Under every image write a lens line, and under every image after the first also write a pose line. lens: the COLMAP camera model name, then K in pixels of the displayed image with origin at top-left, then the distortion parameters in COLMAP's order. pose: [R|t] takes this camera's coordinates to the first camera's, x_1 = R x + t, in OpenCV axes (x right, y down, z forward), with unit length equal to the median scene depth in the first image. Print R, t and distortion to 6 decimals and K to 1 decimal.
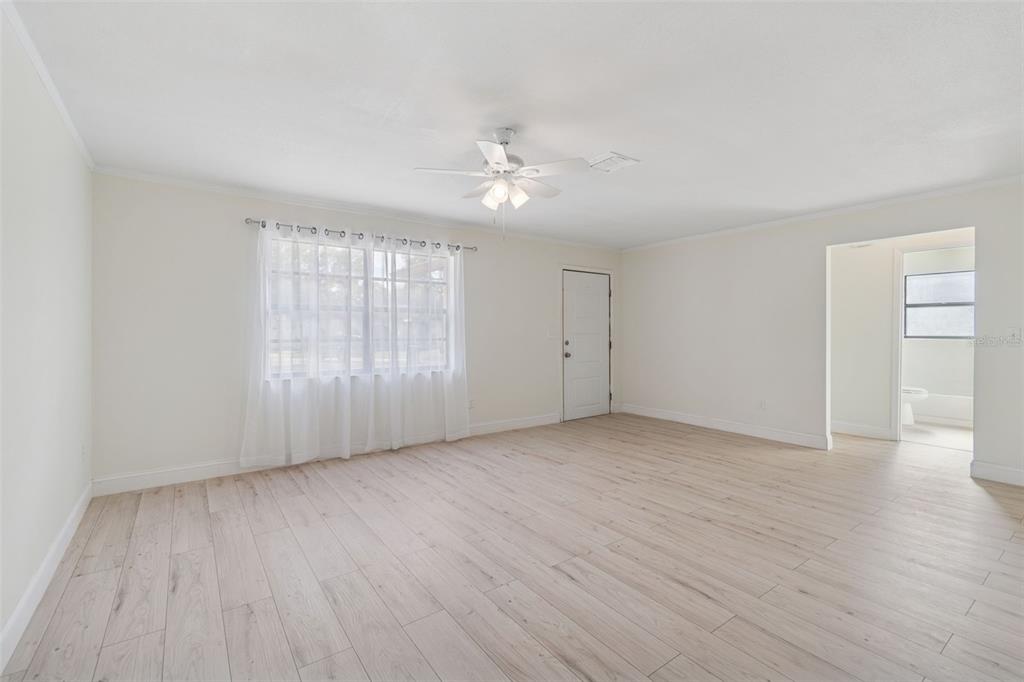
lens RADIAL K [[454.6, 0, 509.4], [0, 454.6, 330.5], [0, 0, 1]] dist [0.008327, -0.000321]
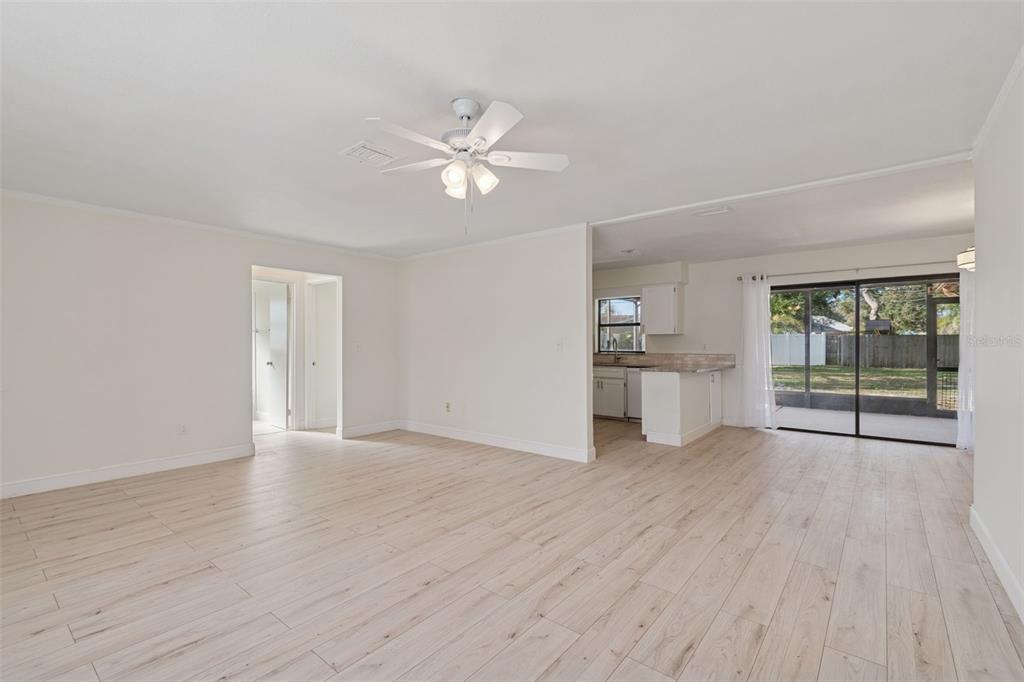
lens RADIAL K [[454.6, 0, 515.6], [0, 454.6, 345.7], [0, 0, 1]] dist [0.008327, -0.000321]
pose [[-0.269706, -0.003608, 0.962936, -0.718579], [0.000859, 0.999992, 0.003987, 0.000407], [-0.962942, 0.001902, -0.269701, 0.981344]]
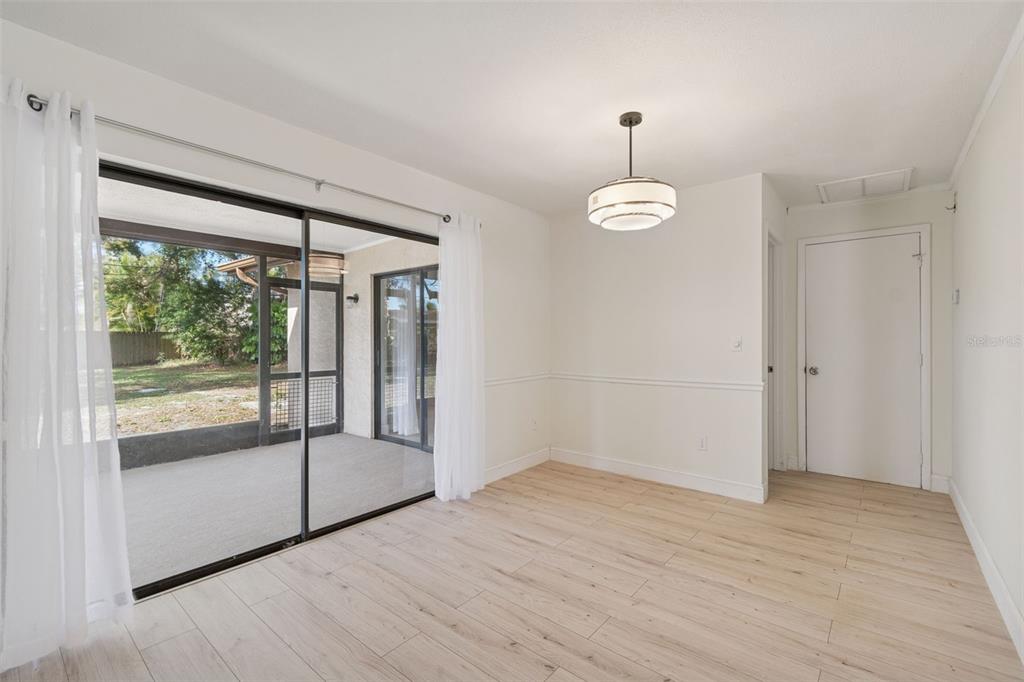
lens RADIAL K [[454.6, 0, 507.6], [0, 454.6, 338.3], [0, 0, 1]] dist [0.008327, -0.000321]
pose [[-0.969312, 0.003227, -0.245811, 0.496699], [0.004000, 0.999988, -0.002648, -0.001008], [0.245800, -0.003550, -0.969314, 0.122220]]
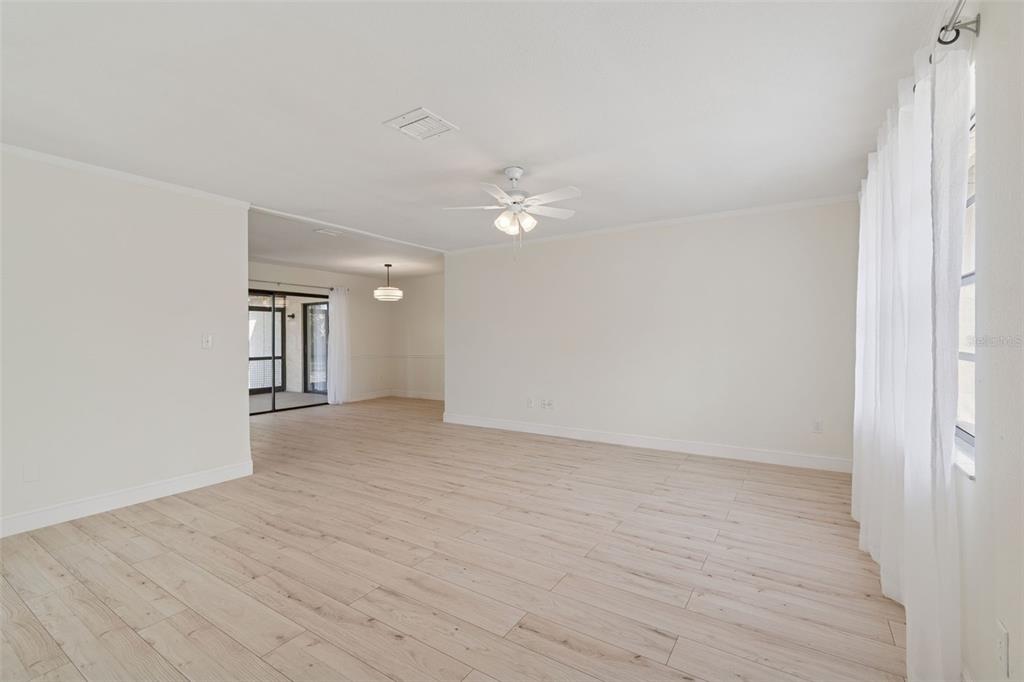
lens RADIAL K [[454.6, 0, 508.4], [0, 454.6, 339.4], [0, 0, 1]] dist [0.008327, -0.000321]
pose [[-0.933690, 0.010209, -0.357938, 0.365518], [0.009579, 0.999948, 0.003532, 0.002698], [0.357955, -0.000131, -0.933739, 1.801944]]
